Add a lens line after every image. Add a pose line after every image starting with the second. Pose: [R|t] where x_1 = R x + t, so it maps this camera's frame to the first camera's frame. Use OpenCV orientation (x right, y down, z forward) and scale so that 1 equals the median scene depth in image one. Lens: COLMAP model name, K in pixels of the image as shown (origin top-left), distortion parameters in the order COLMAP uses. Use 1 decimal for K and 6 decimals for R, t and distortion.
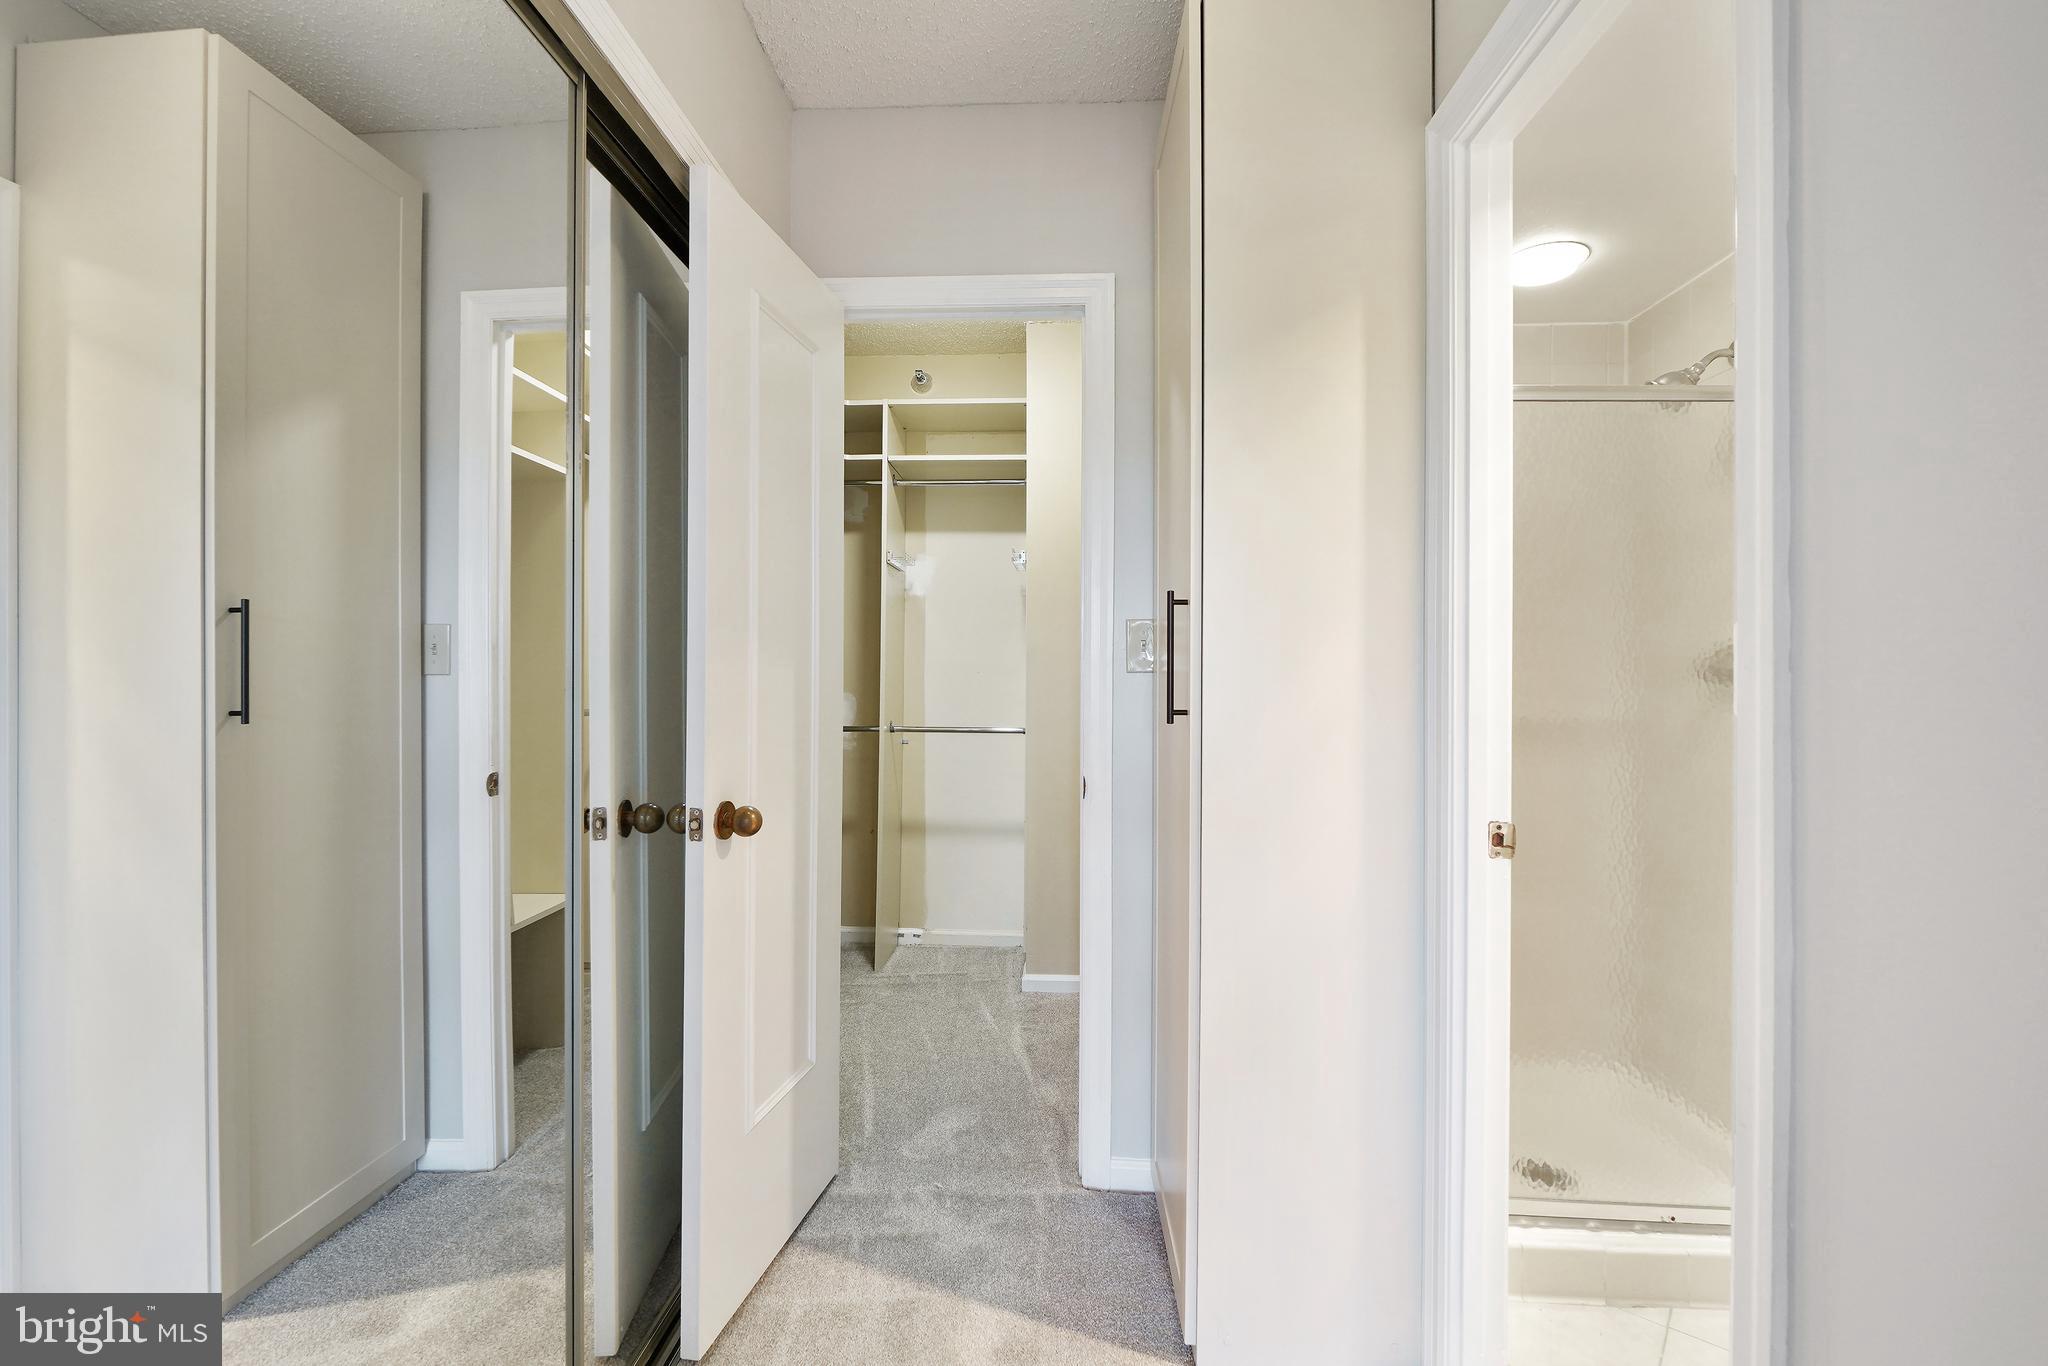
lens RADIAL K [[921.0, 0, 1016.5], [0, 921.0, 659.1], [0, 0, 1]] dist [0.000611, -0.000253]
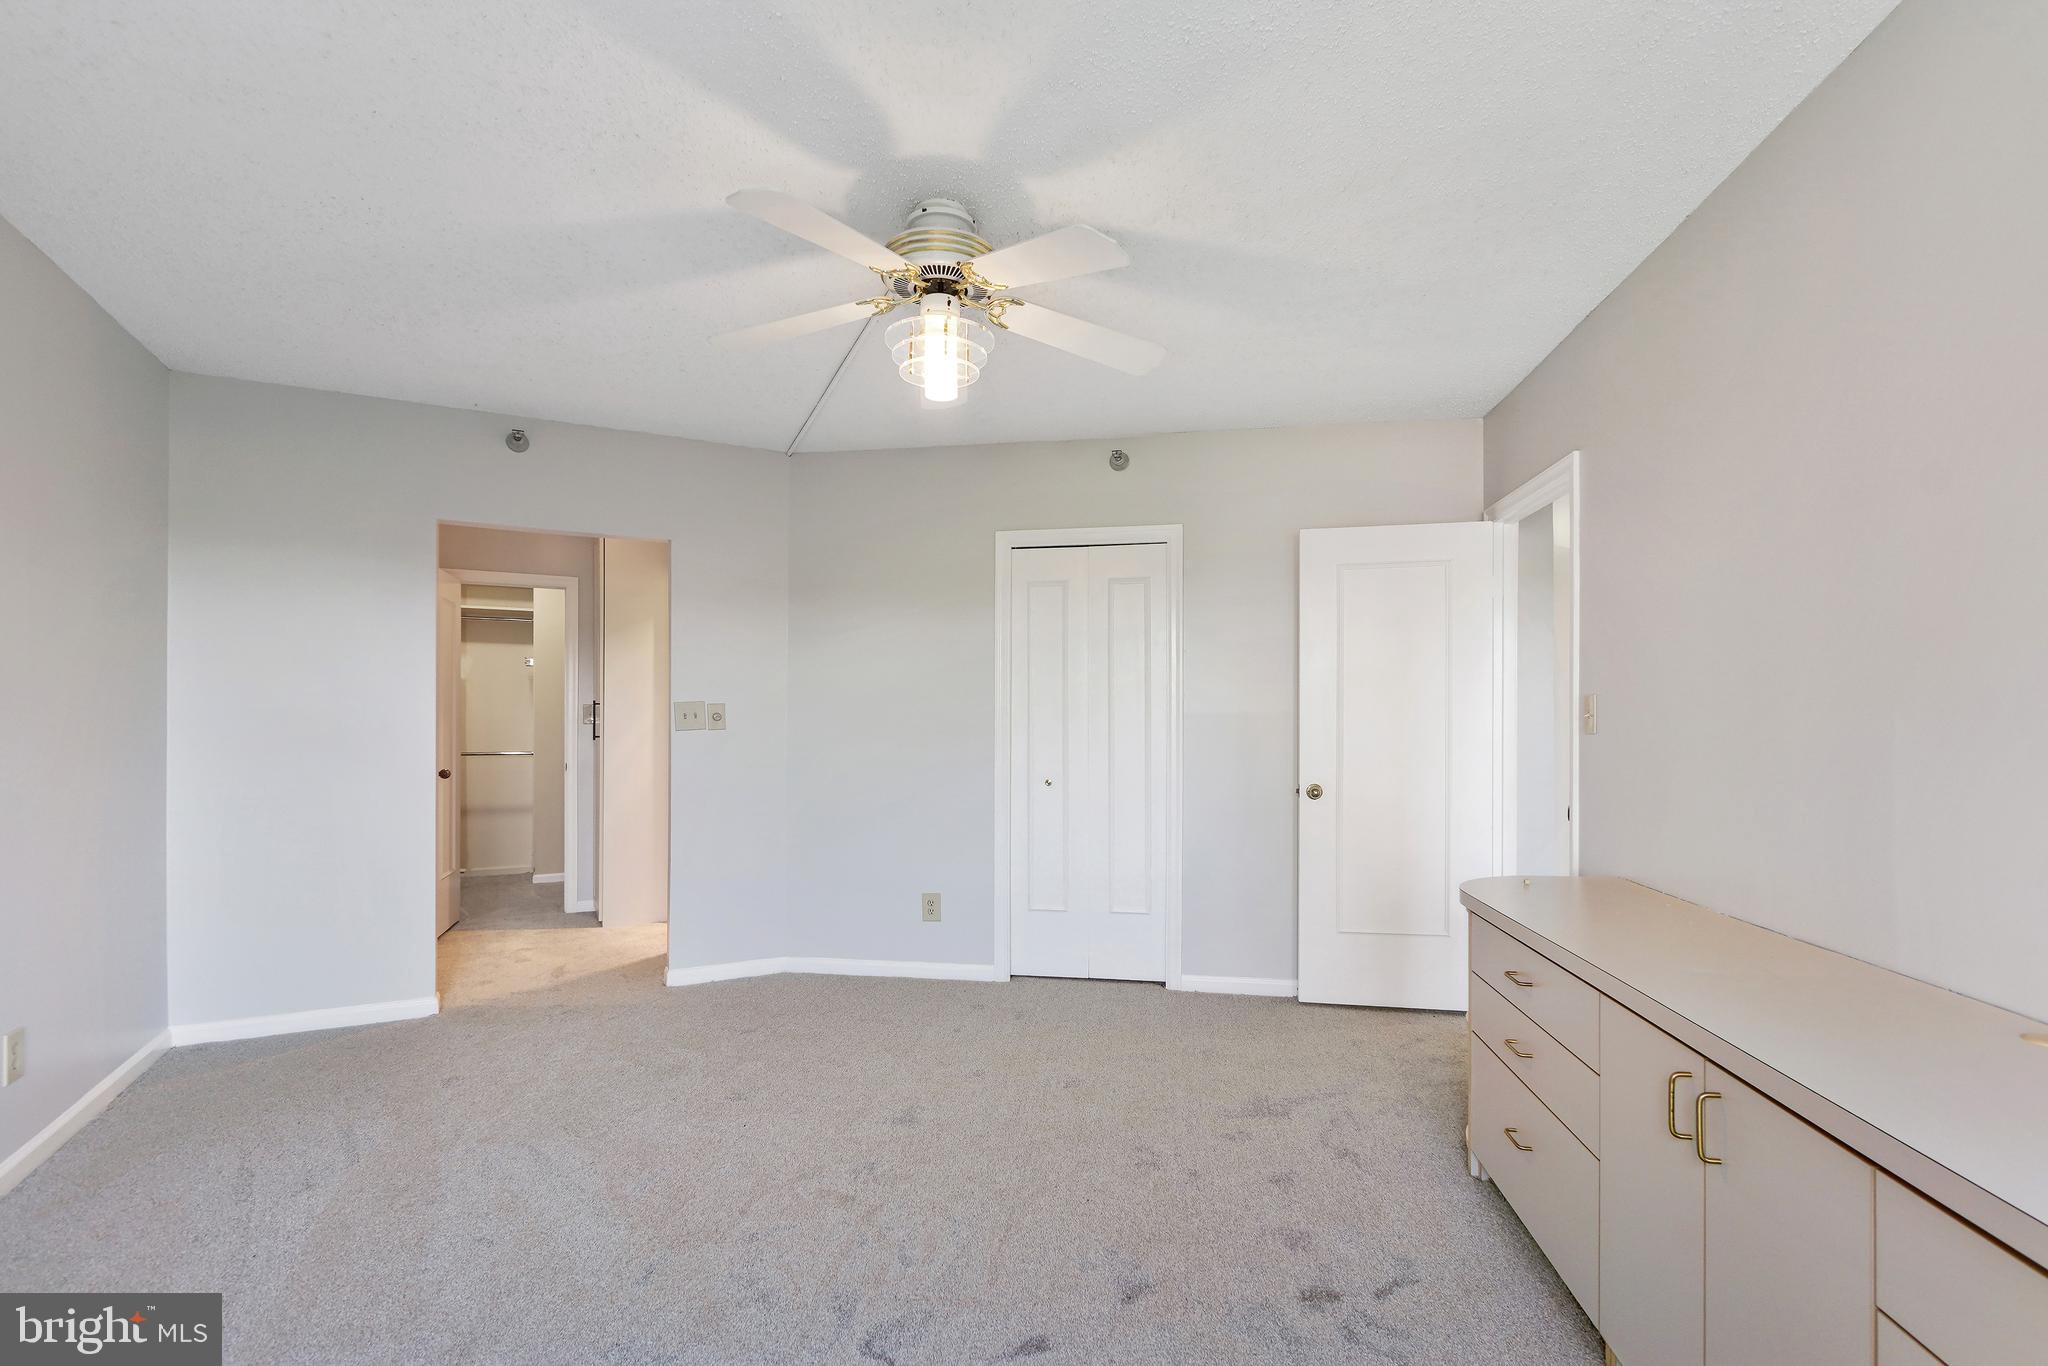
lens RADIAL K [[934.0, 0, 1016.5], [0, 934.0, 697.2], [0, 0, 1]] dist [-0.002224, -0.000289]
pose [[0.869924, 0.000745, 0.493185, -0.121674], [0.000251, 0.999998, -0.001953, -0.055339], [-0.493186, 0.001823, 0.869922, -1.947434]]
